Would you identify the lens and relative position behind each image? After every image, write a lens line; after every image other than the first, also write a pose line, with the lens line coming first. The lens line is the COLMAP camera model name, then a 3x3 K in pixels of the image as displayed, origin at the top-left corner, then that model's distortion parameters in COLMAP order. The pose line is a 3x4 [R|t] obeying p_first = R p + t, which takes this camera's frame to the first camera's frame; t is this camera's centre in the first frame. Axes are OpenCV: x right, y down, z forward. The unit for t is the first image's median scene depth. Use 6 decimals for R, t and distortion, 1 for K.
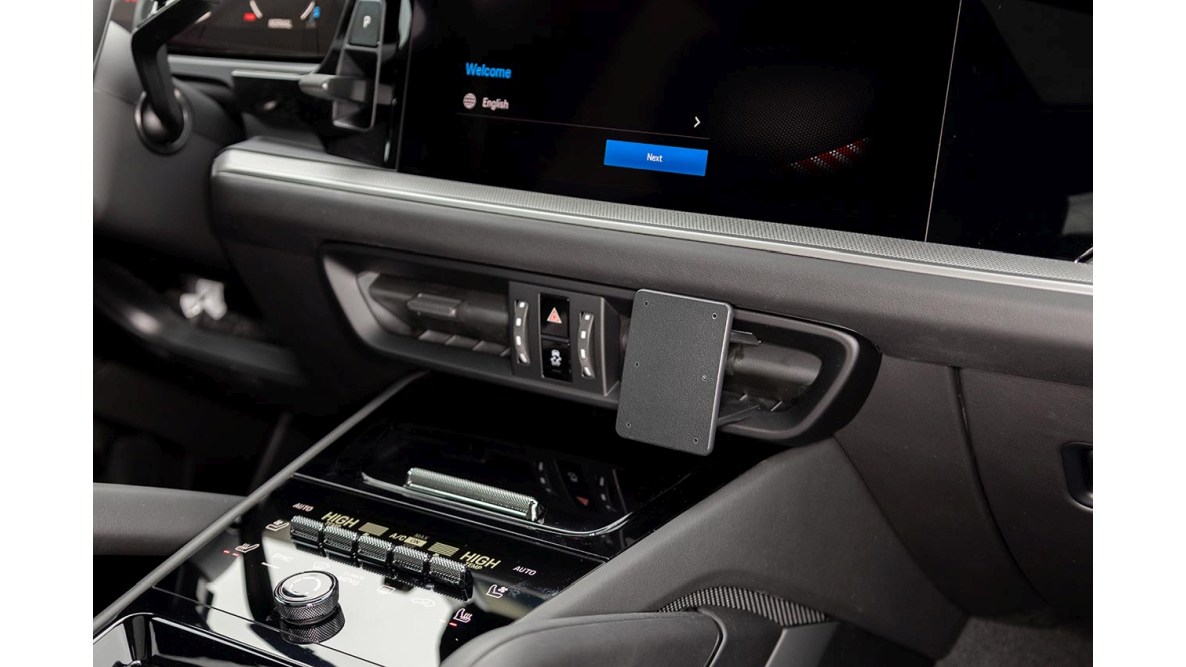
lens RADIAL K [[1574.6, 0, 593.0], [0, 1574.6, 333.5], [0, 0, 1]] dist [0.040886, -0.027740]
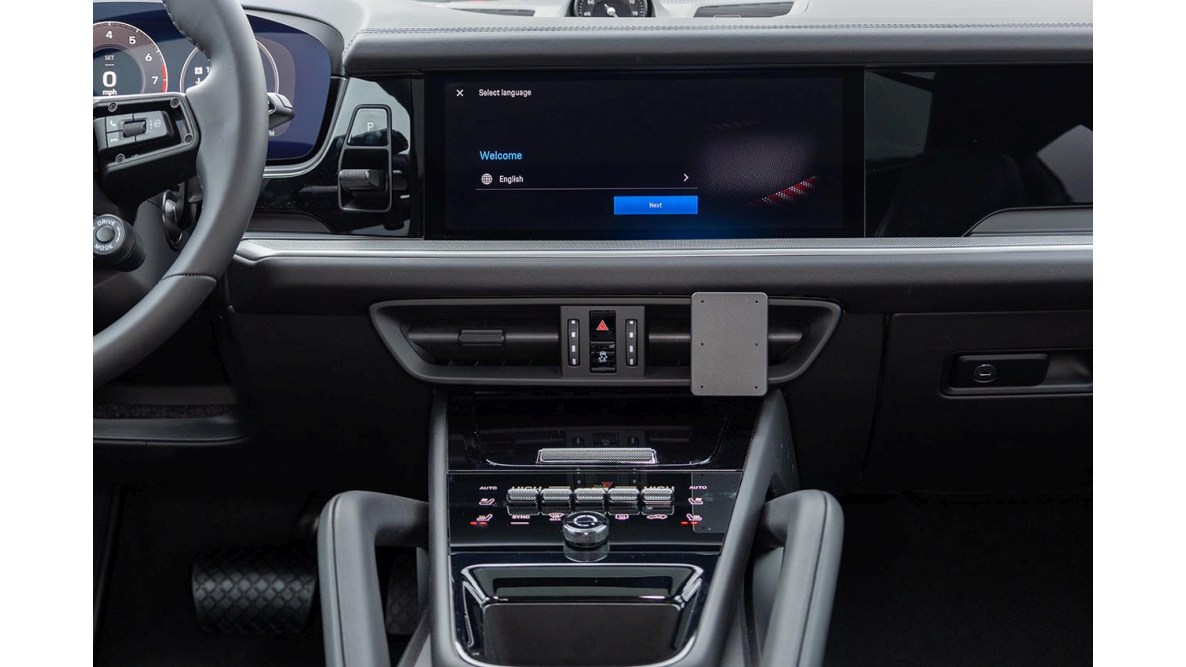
lens RADIAL K [[1574.6, 0, 593.0], [0, 1574.6, 333.5], [0, 0, 1]] dist [0.040886, -0.027740]
pose [[0.860678, -0.125357, 0.493477, -0.706349], [0.154169, 0.987882, -0.017938, 0.018614], [-0.485248, 0.091518, 0.869574, -0.189299]]
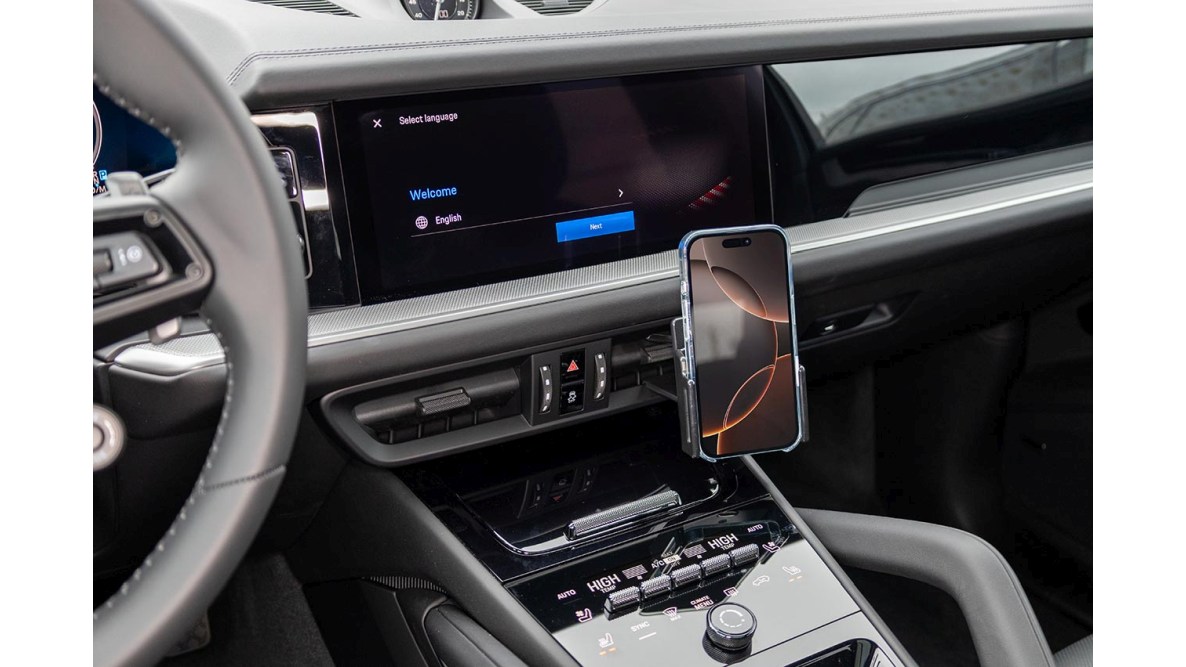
lens RADIAL K [[1086.1, 0, 593.0], [0, 1086.1, 333.5], [0, 0, 1]] dist [0.009040, 0.004549]
pose [[0.443810, -0.343886, 0.827512, -0.733631], [0.239305, 0.935383, 0.260369, -0.260130], [-0.863577, 0.082473, 0.497426, 0.541730]]
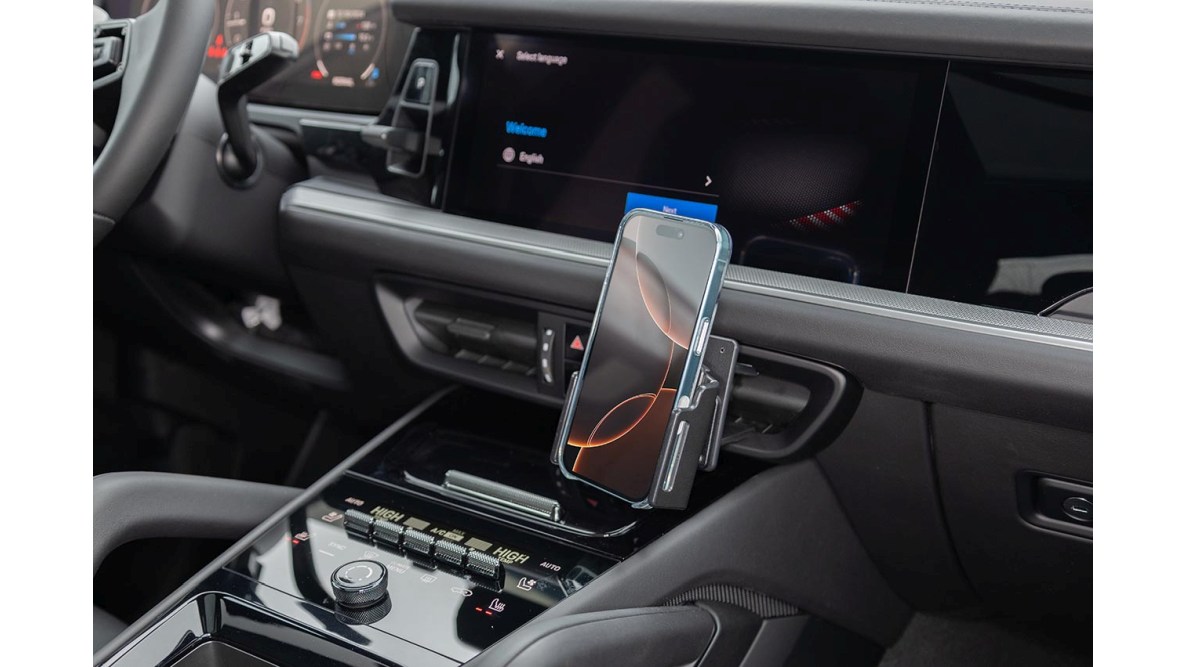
lens RADIAL K [[1295.5, 0, 593.0], [0, 1295.5, 333.5], [0, 0, 1]] dist [0.013046, 0.031127]
pose [[0.999007, 0.038645, 0.022158, -0.034203], [-0.038416, 0.999205, -0.010668, -0.008372], [-0.022553, 0.009806, 0.999698, 0.048281]]
